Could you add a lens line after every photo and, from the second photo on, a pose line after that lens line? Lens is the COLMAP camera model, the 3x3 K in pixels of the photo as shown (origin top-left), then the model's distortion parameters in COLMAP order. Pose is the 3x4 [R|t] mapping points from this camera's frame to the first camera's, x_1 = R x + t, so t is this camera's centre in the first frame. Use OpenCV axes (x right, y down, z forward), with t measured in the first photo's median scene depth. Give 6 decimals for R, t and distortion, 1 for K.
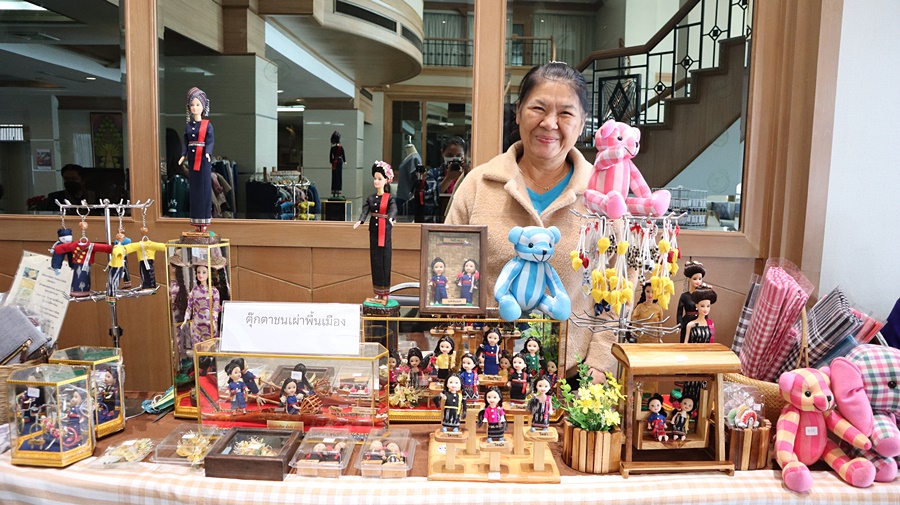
lens RADIAL K [[626.4, 0, 450.0], [0, 626.4, 252.5], [0, 0, 1]] dist [-0.075349, 0.002140]
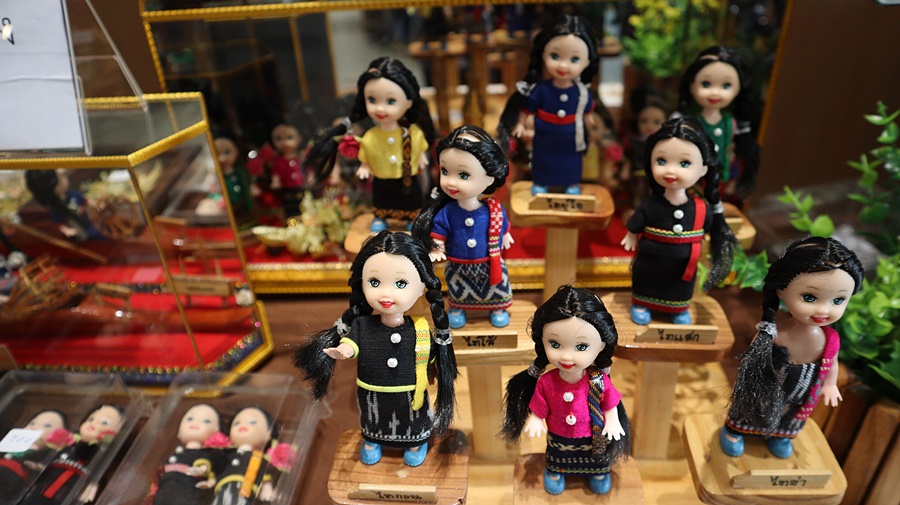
lens RADIAL K [[626.4, 0, 450.0], [0, 626.4, 252.5], [0, 0, 1]] dist [-0.075349, 0.002140]
pose [[0.995646, -0.024841, -0.089849, 0.038200], [0.060461, 0.905703, 0.419579, 0.090119], [0.070954, -0.423185, 0.903261, 0.661605]]
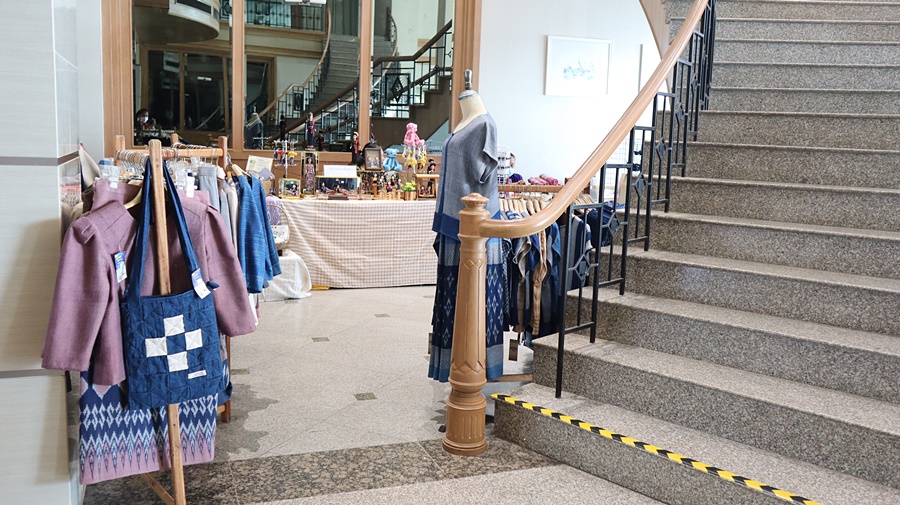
lens RADIAL K [[803.8, 0, 450.0], [0, 803.8, 252.5], [0, 0, 1]] dist [-0.000401, -0.000087]
pose [[0.936969, -0.033255, 0.347827, -2.052087], [0.024536, 0.999265, 0.029441, 0.742994], [-0.348550, -0.019051, 0.937096, -6.114229]]
